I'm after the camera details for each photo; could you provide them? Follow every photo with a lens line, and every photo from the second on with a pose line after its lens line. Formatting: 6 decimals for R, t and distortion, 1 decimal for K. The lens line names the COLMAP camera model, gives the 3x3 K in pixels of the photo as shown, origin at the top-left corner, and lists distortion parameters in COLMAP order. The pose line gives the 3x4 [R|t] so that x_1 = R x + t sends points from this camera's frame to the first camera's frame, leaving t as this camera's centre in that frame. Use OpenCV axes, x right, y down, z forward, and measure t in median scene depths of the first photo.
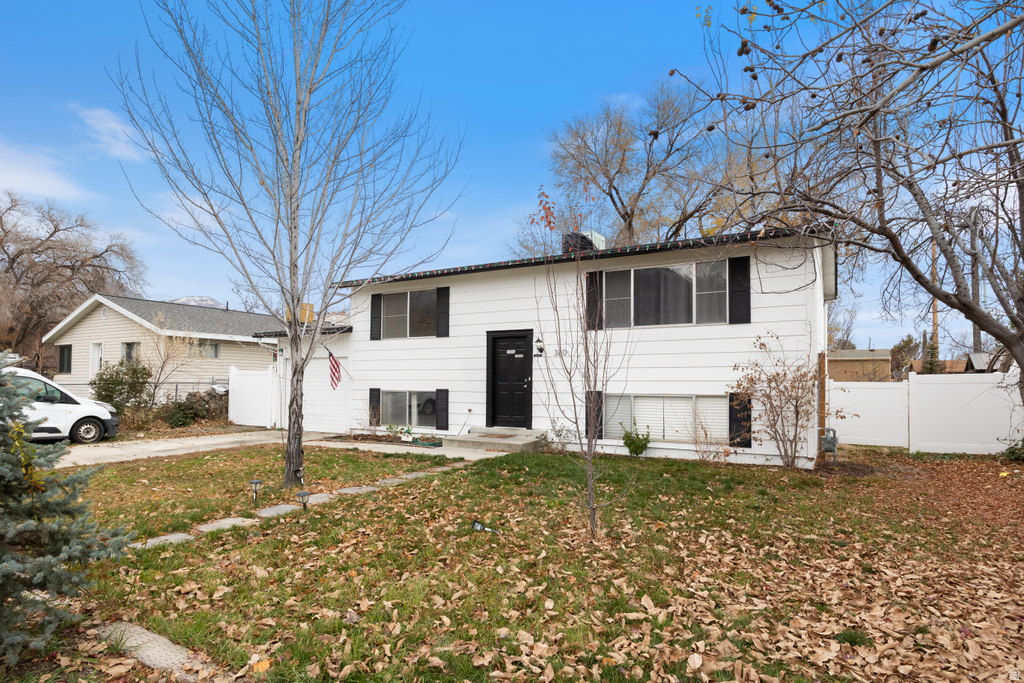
lens RADIAL K [[538.3, 0, 485.8], [0, 538.3, 372.1], [0, 0, 1]] dist [-0.000926, -0.000105]
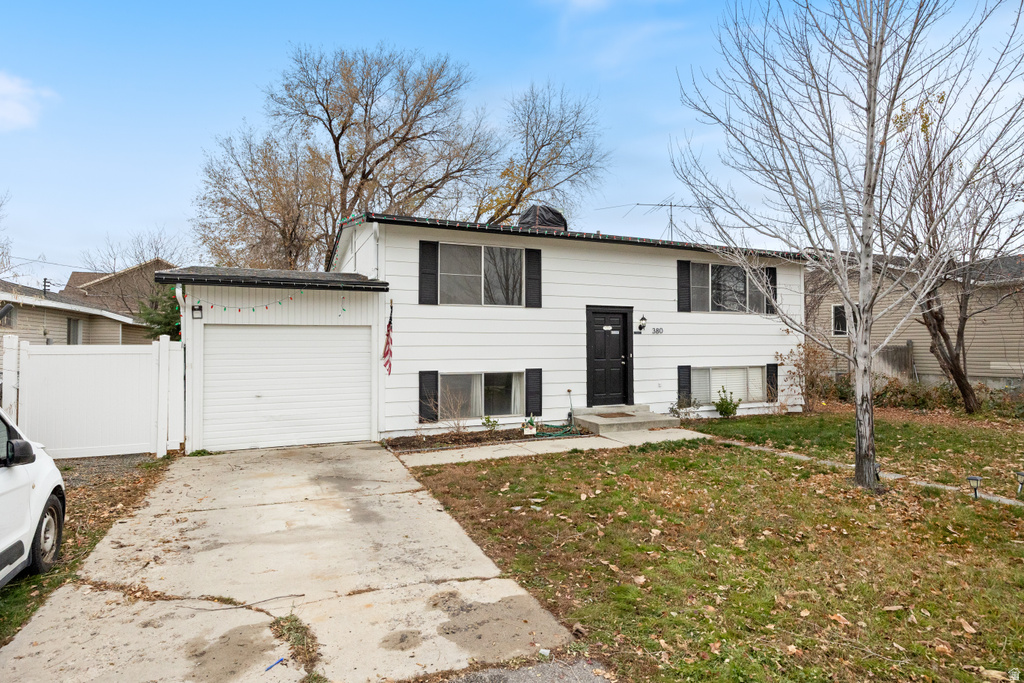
lens RADIAL K [[538.3, 0, 511.5], [0, 538.3, 341.0], [0, 0, 1]] dist [-0.000926, -0.000105]
pose [[0.592782, 0.012498, 0.805266, -0.825051], [0.000514, 0.999874, -0.015896, 0.001433], [-0.805363, 0.009837, 0.592700, 0.548931]]
